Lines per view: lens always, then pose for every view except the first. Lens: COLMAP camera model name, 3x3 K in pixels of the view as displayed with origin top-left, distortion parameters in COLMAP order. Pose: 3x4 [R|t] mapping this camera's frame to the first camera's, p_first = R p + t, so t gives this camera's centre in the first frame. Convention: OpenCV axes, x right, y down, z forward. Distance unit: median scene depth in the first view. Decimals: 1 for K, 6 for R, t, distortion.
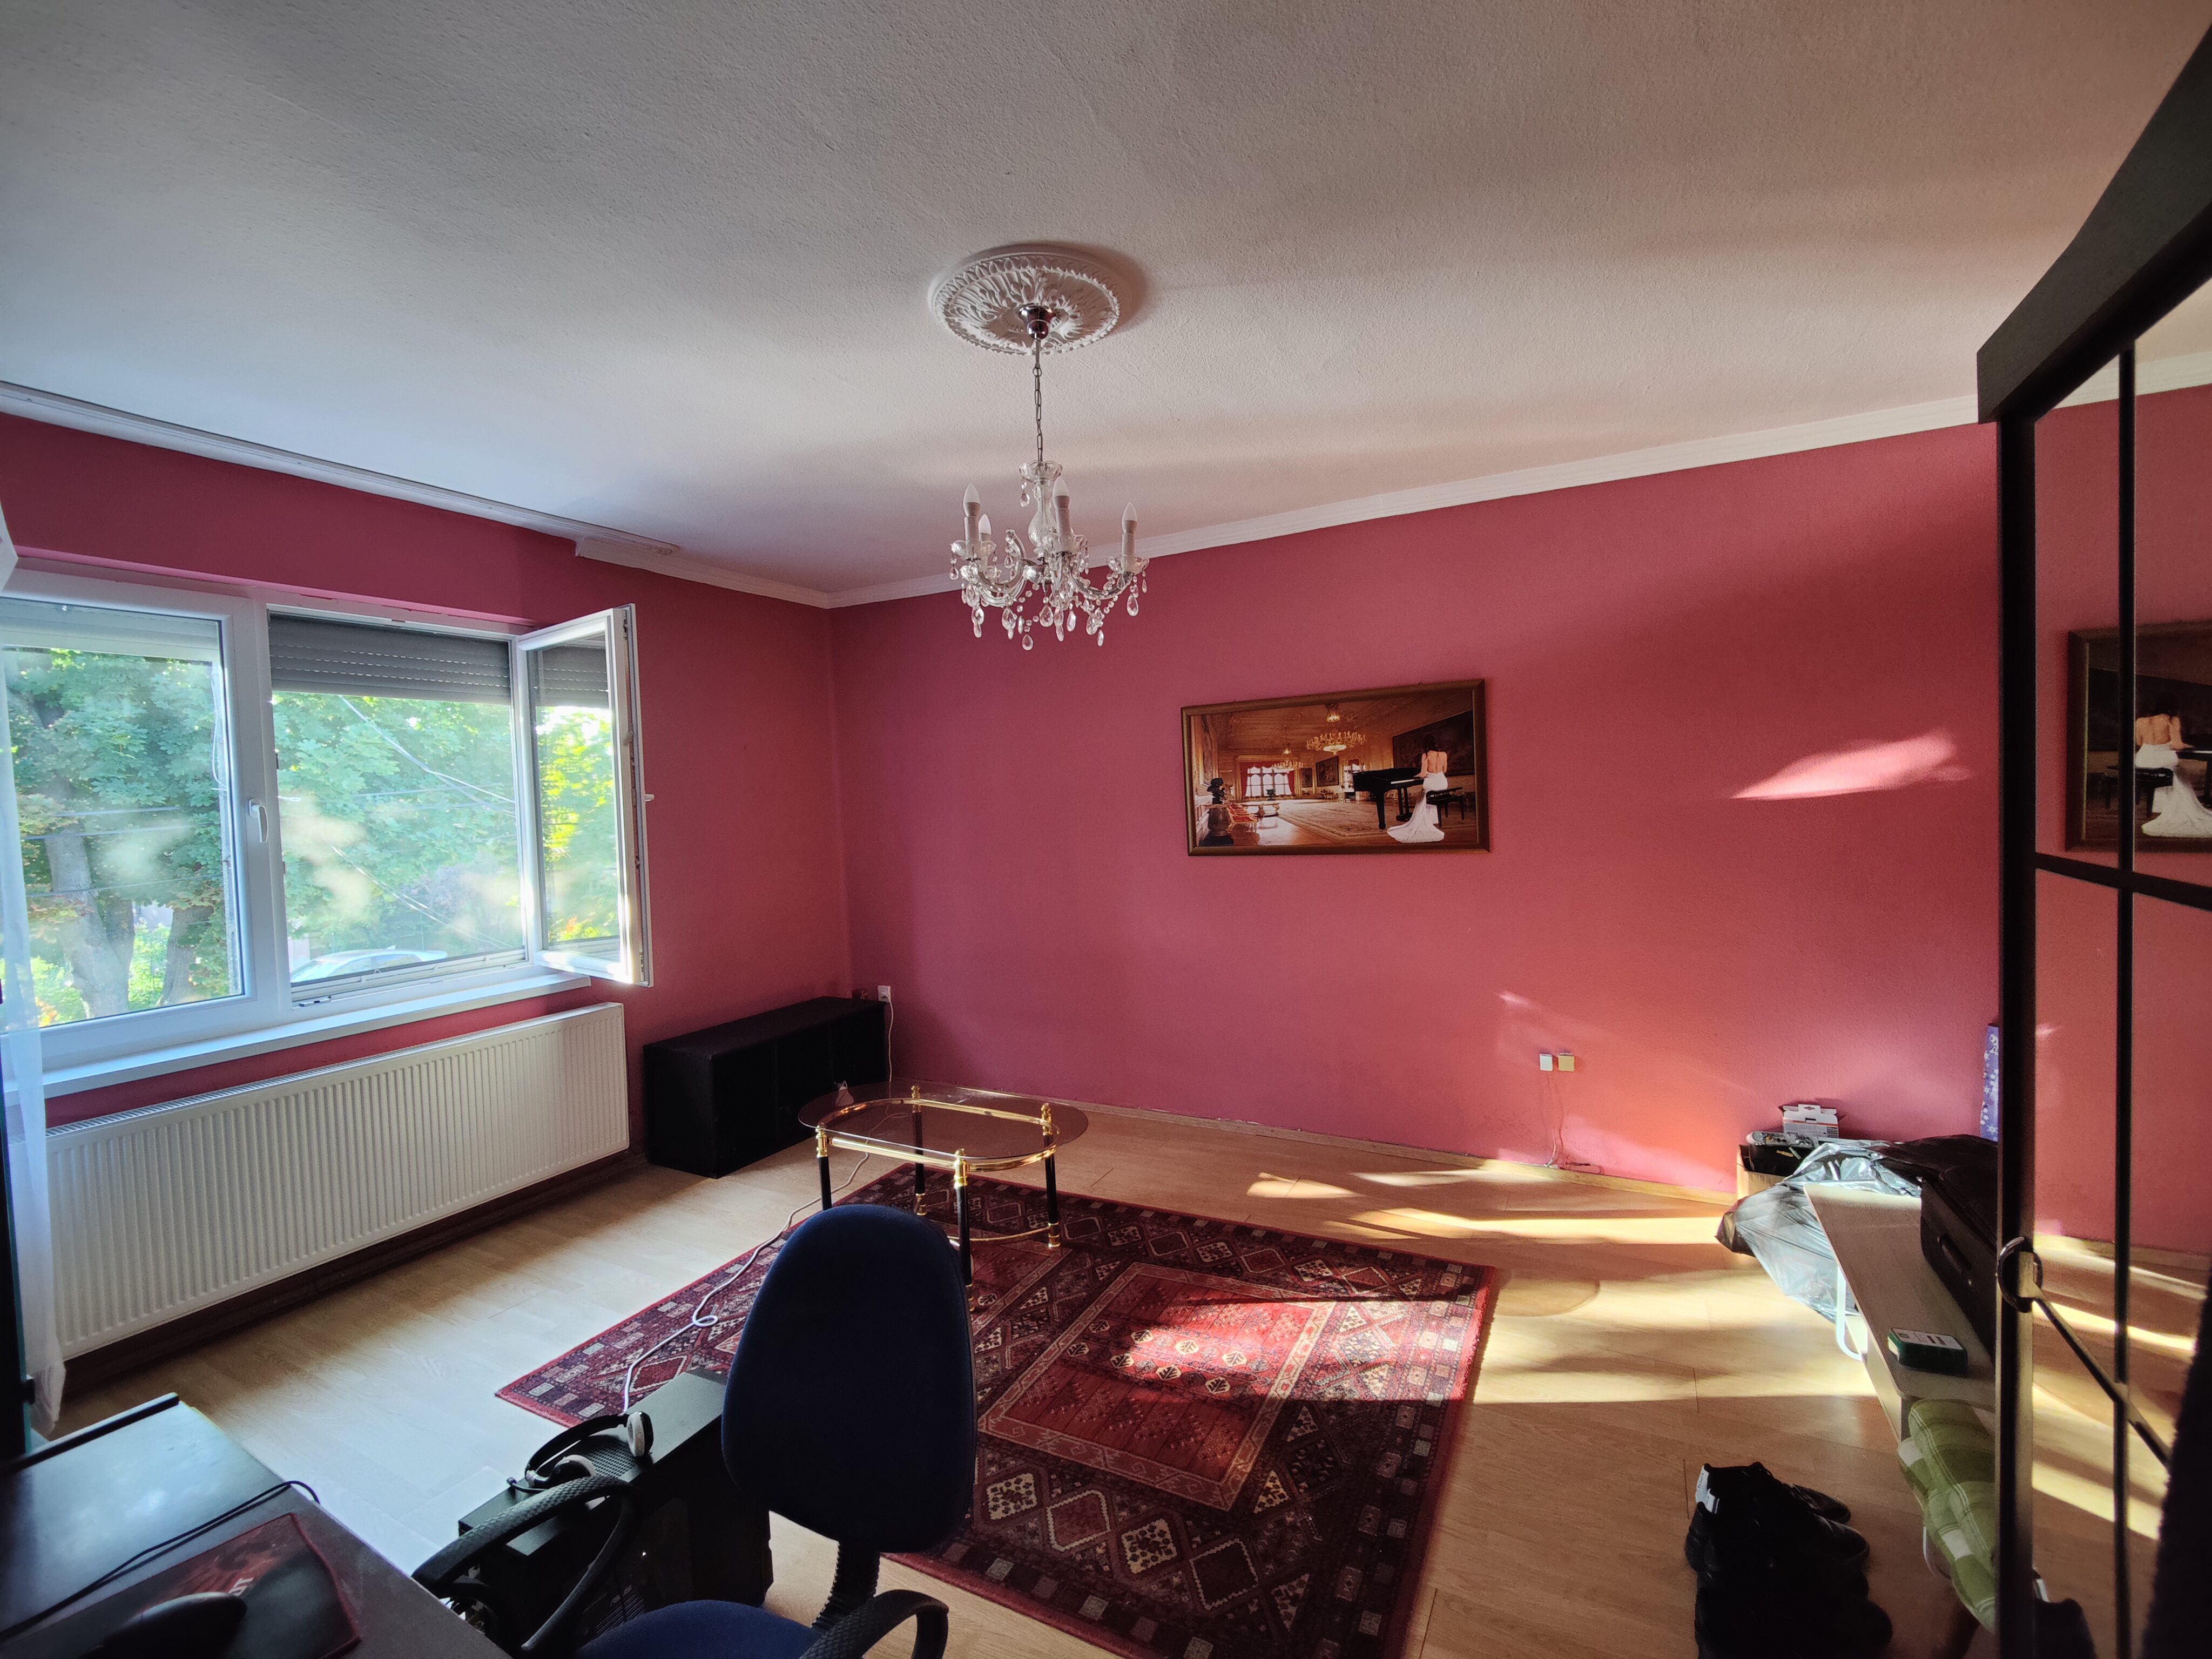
lens RADIAL K [[957.7, 0, 1106.0], [0, 957.7, 829.5], [0, 0, 1]] dist [0.021411, -0.017133]
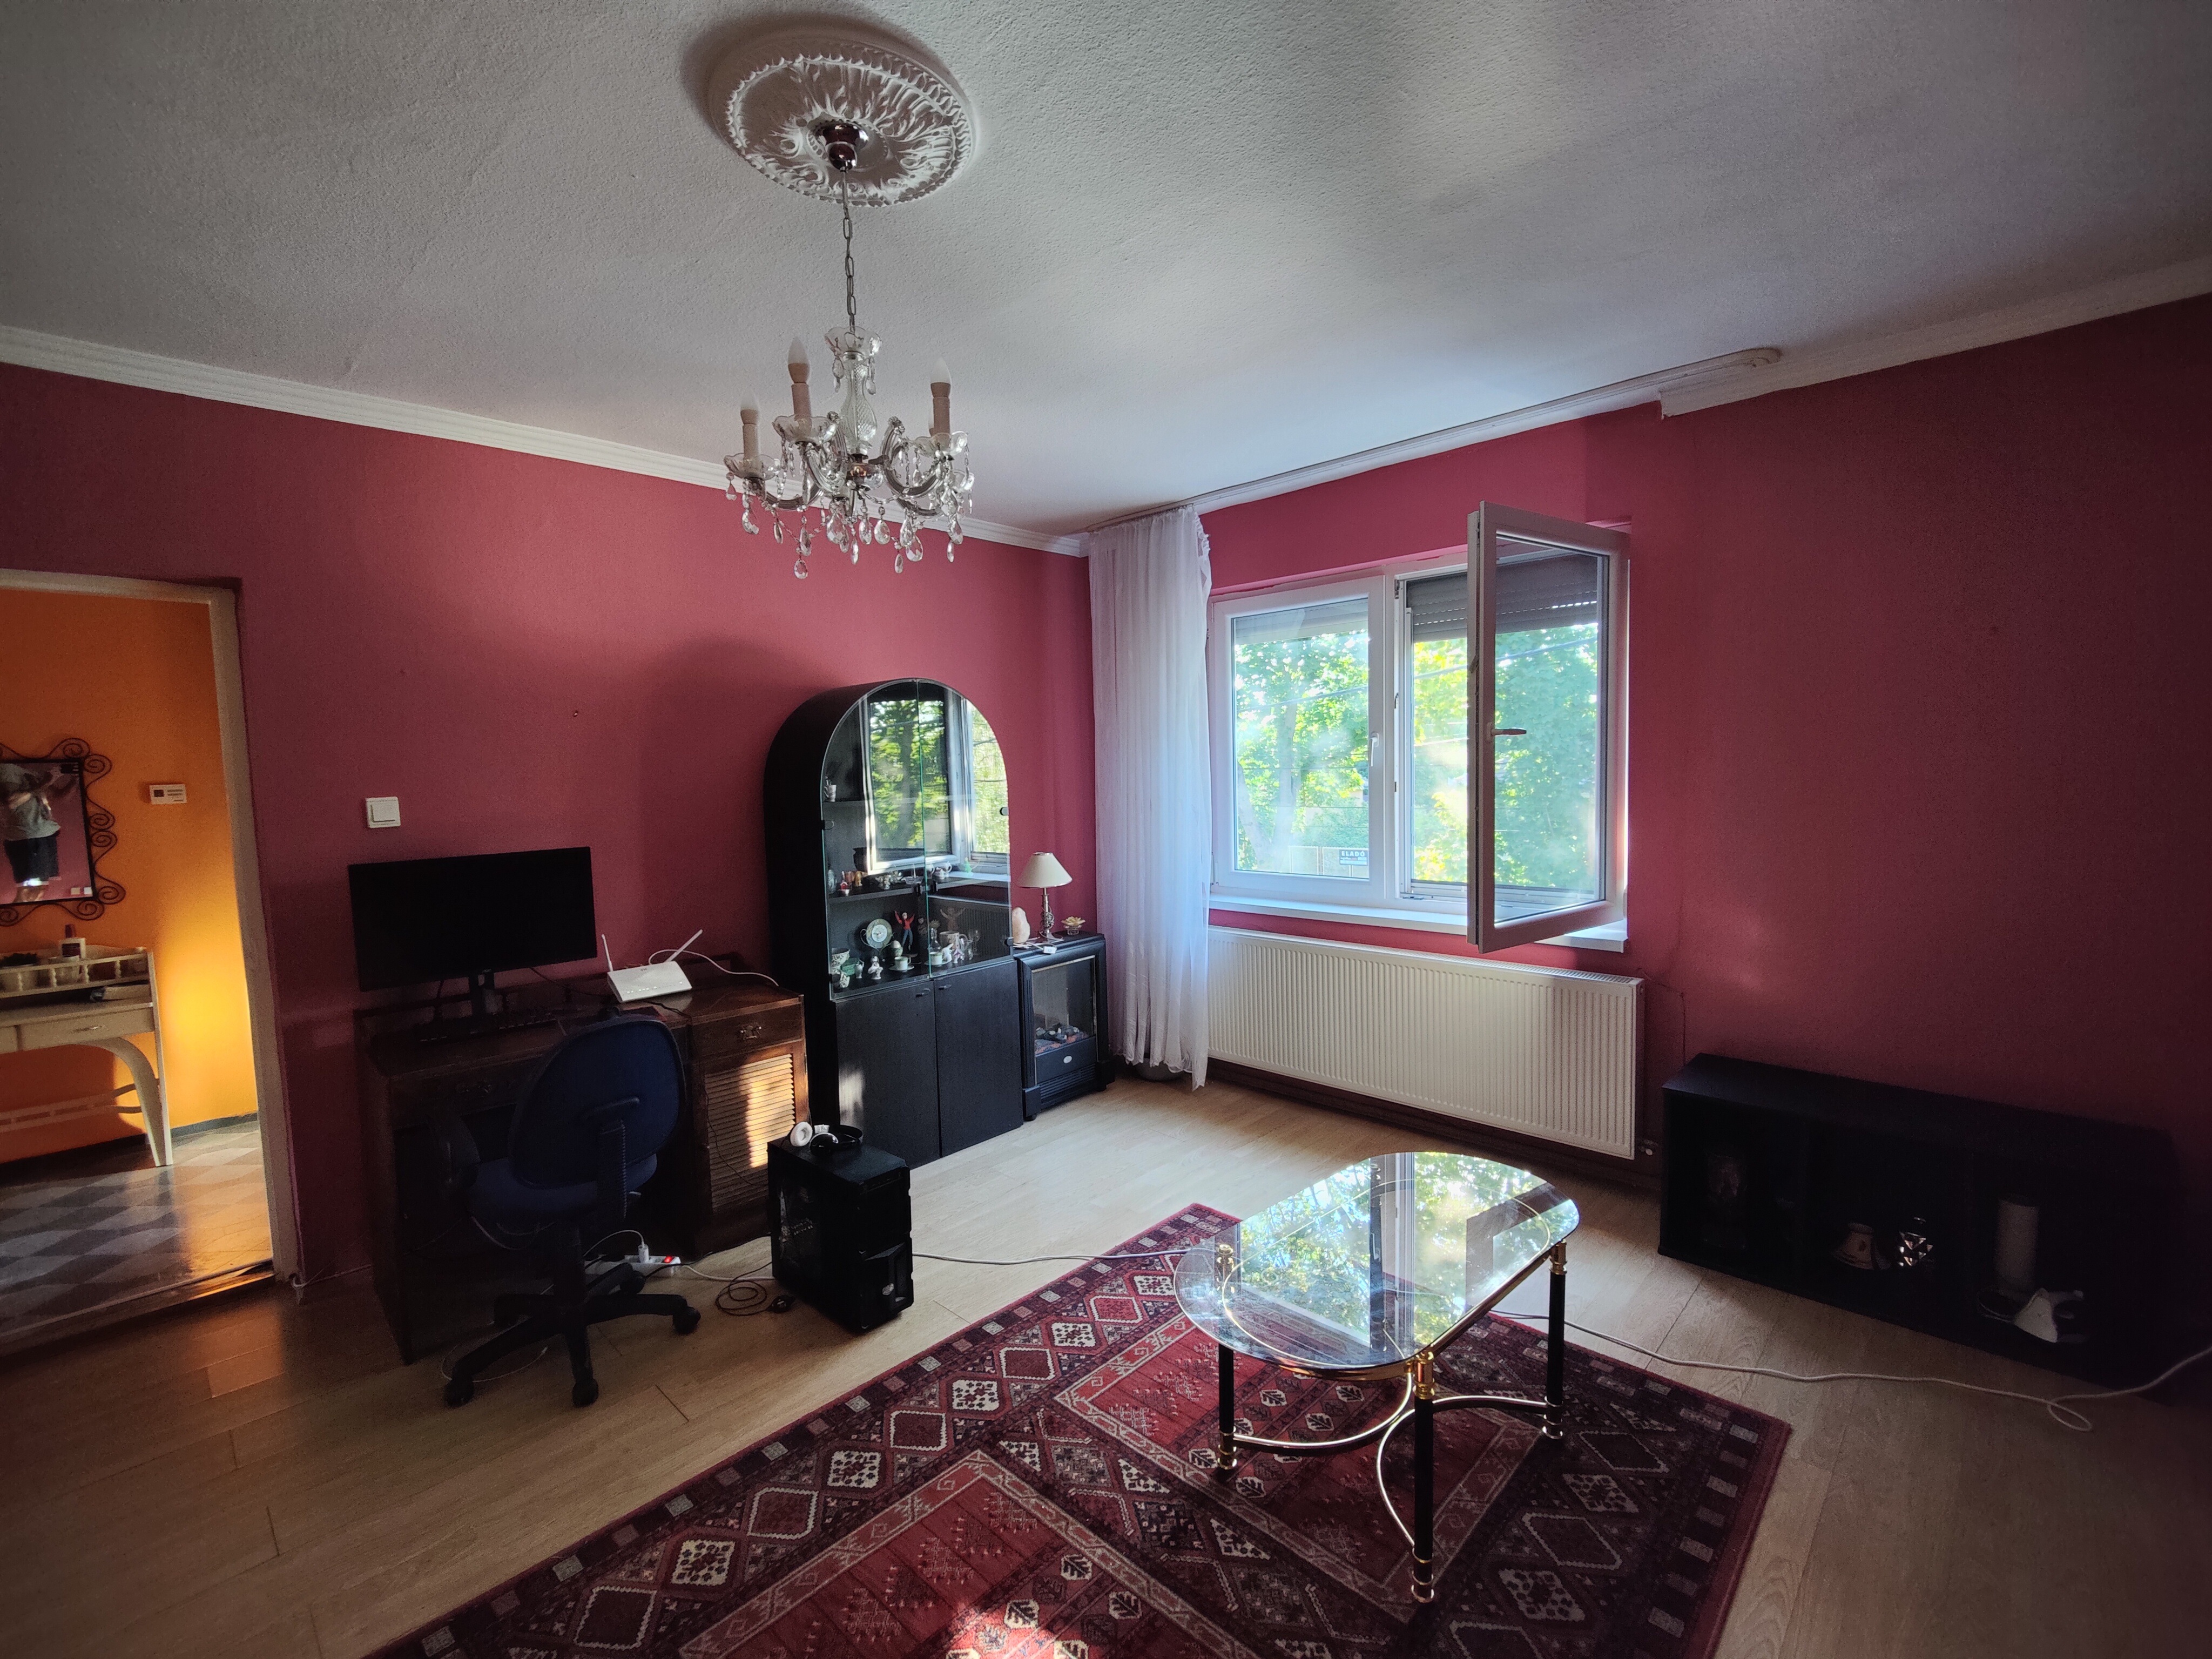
lens RADIAL K [[957.7, 0, 1106.0], [0, 957.7, 829.5], [0, 0, 1]] dist [0.021411, -0.017133]
pose [[-0.269845, 0.110549, -0.956537, 0.613047], [0.000852, 0.993415, 0.114571, -0.065365], [0.962903, 0.030101, -0.268162, 1.293874]]
